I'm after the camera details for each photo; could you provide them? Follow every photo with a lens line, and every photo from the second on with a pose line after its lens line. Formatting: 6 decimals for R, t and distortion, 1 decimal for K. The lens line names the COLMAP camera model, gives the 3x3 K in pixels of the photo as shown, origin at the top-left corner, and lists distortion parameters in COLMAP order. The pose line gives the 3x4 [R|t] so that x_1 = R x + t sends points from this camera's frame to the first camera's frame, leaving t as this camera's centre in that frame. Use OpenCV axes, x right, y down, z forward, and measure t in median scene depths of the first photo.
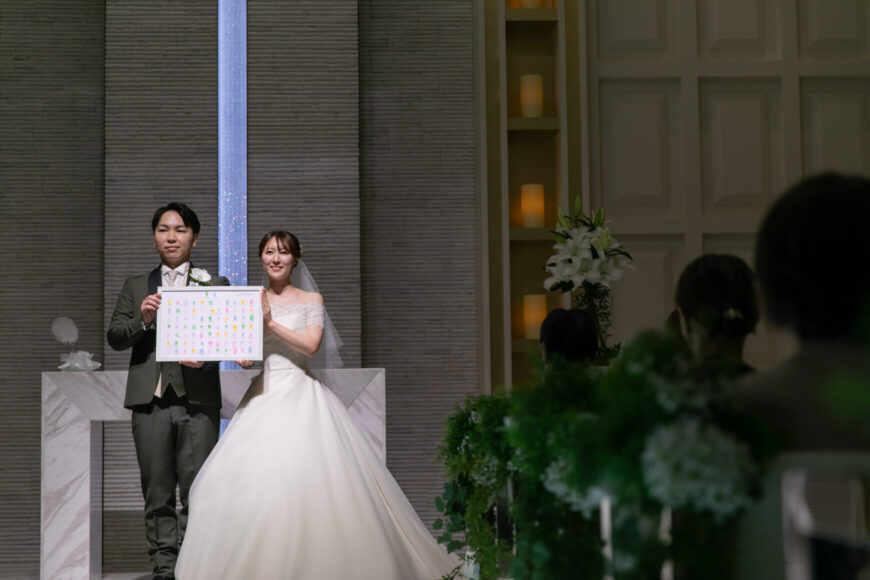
lens RADIAL K [[1626.3, 0, 435.0], [0, 1626.3, 290.0], [0, 0, 1]] dist [-0.123083, -0.090472]
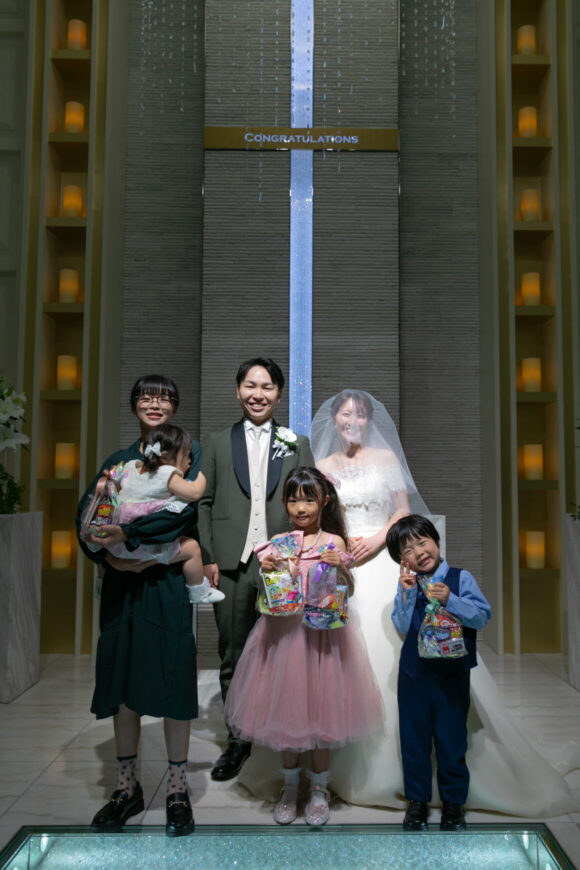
lens RADIAL K [[744.9, 0, 290.0], [0, 744.9, 435.0], [0, 0, 1]] dist [-0.171365, -0.001018]
pose [[0.994621, 0.011436, -0.102944, -0.073964], [-0.009758, 0.999811, 0.016798, -0.012544], [0.103117, -0.015703, 0.994545, 0.425715]]
